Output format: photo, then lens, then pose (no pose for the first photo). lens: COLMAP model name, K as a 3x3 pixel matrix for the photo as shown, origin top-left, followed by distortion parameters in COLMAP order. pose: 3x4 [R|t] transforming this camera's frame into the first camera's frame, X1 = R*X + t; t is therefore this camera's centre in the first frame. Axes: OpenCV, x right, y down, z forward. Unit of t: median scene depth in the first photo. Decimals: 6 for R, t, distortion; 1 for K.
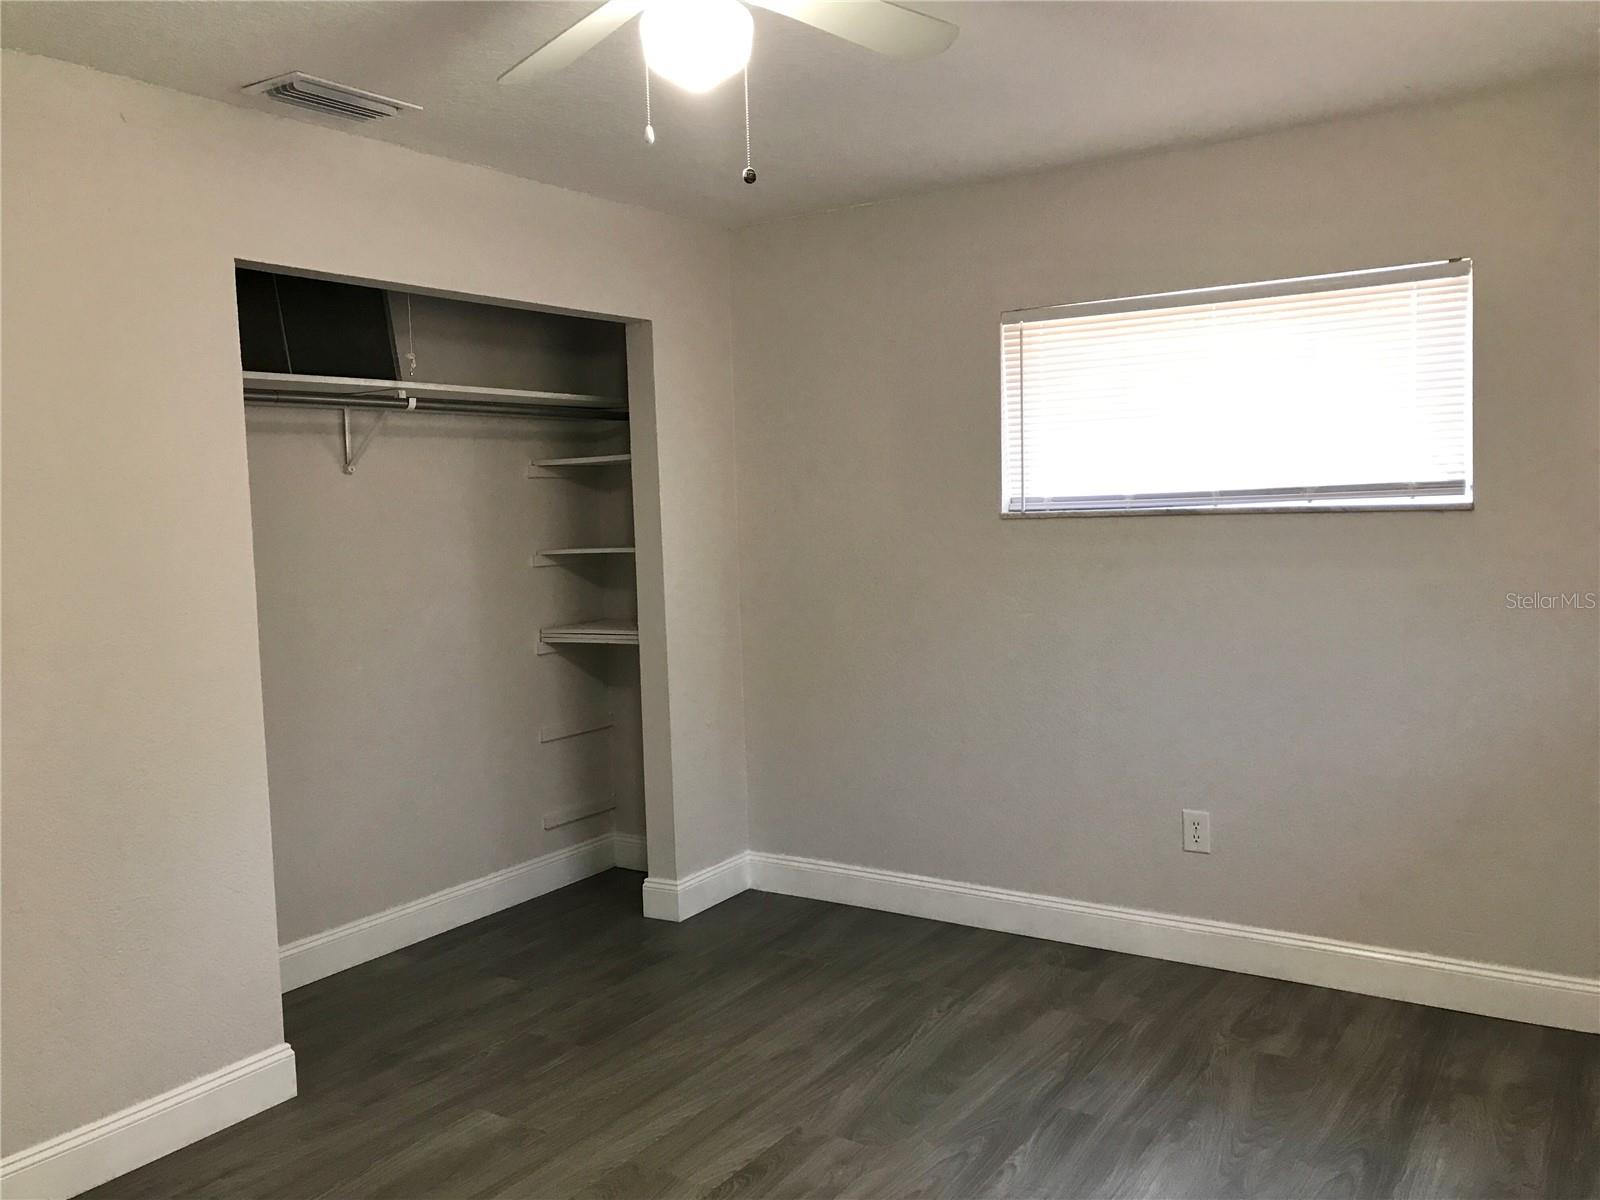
lens RADIAL K [[1293.8, 0, 823.6], [0, 1293.8, 584.1], [0, 0, 1]] dist [-0.005959, -0.012107]
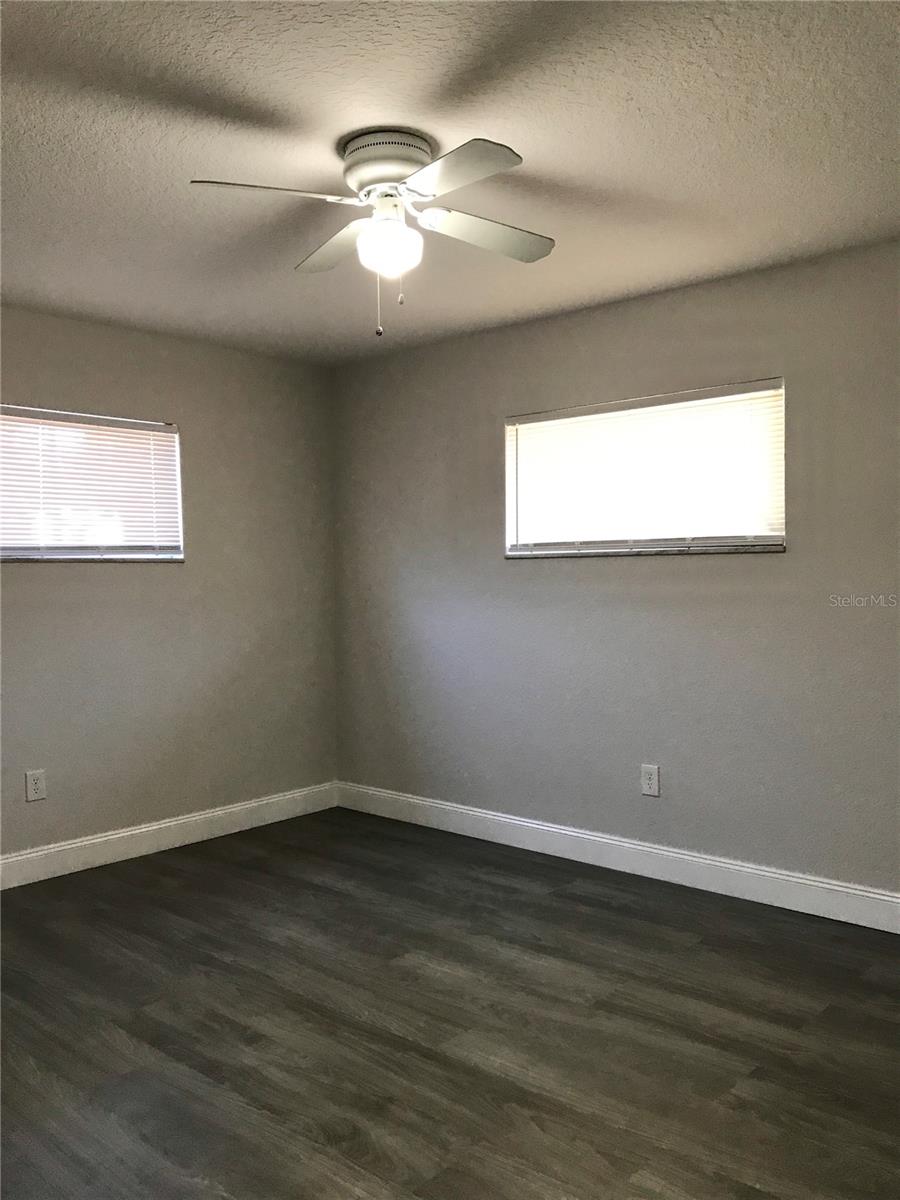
lens RADIAL K [[970.4, 0, 450.6], [0, 970.4, 596.9], [0, 0, 1]] dist [-0.005959, -0.012107]
pose [[0.160977, -0.007594, 0.986929, -0.948650], [0.067822, 0.997692, -0.003386, 0.025291], [-0.984625, 0.067481, 0.161121, 0.499072]]
